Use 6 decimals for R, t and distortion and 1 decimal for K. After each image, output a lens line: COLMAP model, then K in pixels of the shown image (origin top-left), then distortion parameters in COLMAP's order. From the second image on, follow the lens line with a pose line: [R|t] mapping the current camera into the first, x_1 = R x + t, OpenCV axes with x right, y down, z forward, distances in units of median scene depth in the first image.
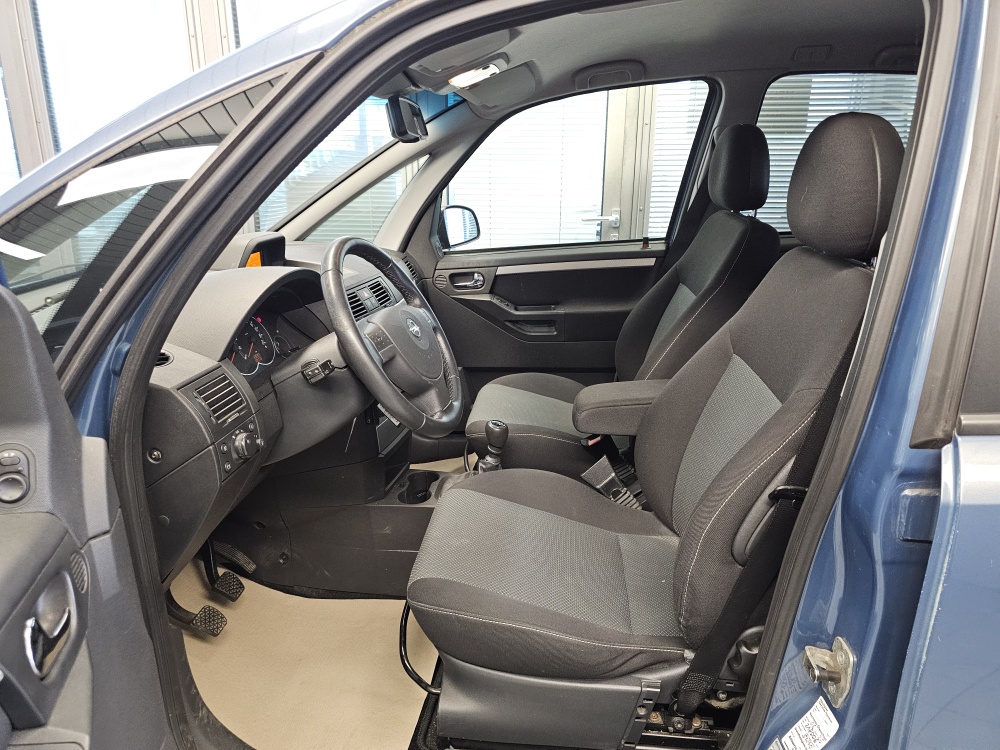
lens RADIAL K [[679.9, 0, 500.0], [0, 679.9, 375.0], [0, 0, 1]] dist [0.056711, -0.001907]
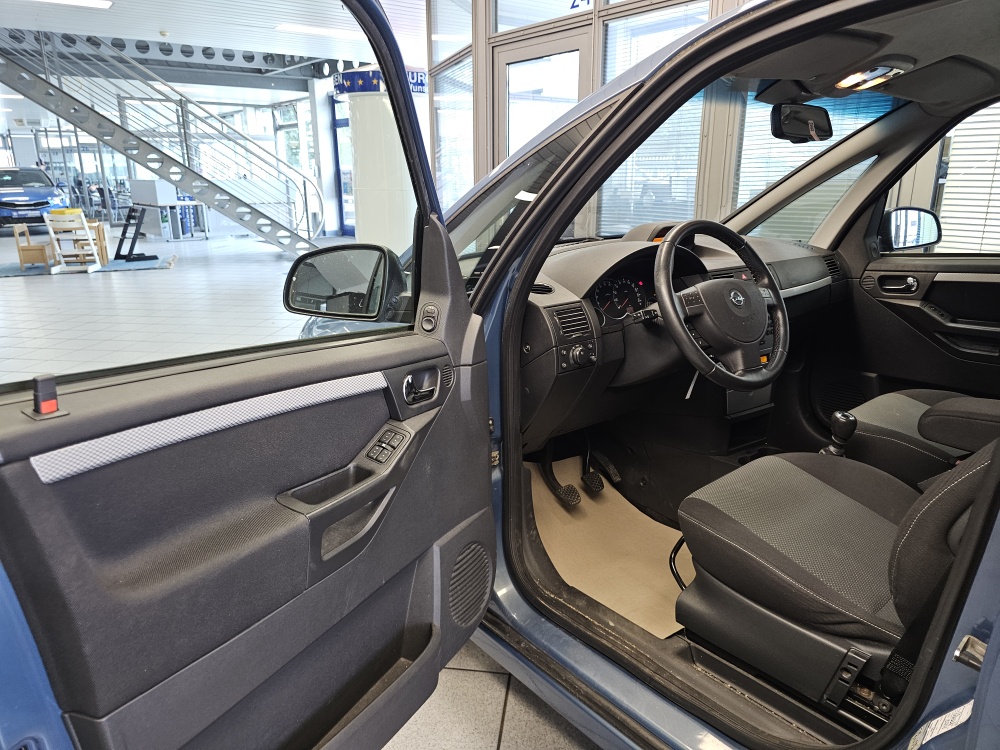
lens RADIAL K [[682.9, 0, 497.0], [0, 682.9, 373.8], [0, 0, 1]] dist [0.059237, -0.063750]
pose [[0.717127, 0.187146, -0.671346, 0.414574], [-0.200560, 0.977941, 0.058377, 0.076882], [0.667462, 0.092781, 0.738841, -0.164683]]
